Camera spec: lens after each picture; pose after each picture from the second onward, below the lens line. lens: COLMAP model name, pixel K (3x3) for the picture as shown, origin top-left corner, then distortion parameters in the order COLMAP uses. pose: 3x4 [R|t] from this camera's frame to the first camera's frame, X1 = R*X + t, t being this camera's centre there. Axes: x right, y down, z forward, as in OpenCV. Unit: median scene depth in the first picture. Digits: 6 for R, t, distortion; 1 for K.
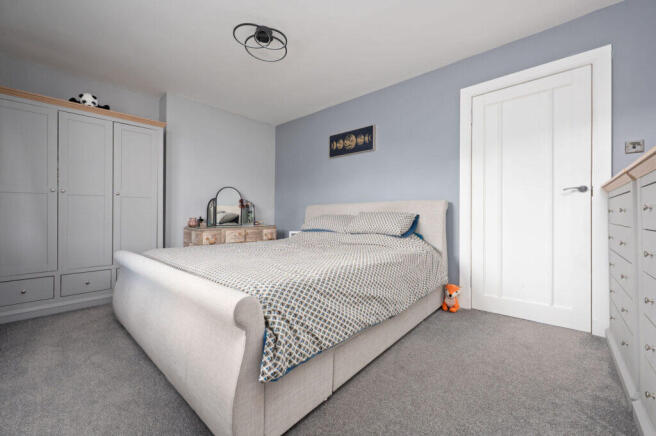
lens RADIAL K [[260.7, 0, 328.9], [0, 260.7, 216.4], [0, 0, 1]] dist [-0.001880, 0.000029]
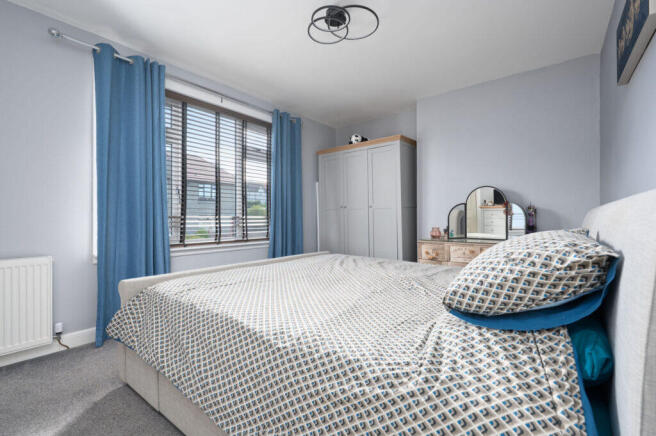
lens RADIAL K [[292.1, 0, 328.9], [0, 292.1, 217.6], [0, 0, 1]] dist [0.000355, 0.000015]
pose [[0.064741, -0.004319, -0.997893, 0.474791], [0.004177, 0.999983, -0.004057, -0.027410], [0.997893, -0.003906, 0.064758, 0.621641]]
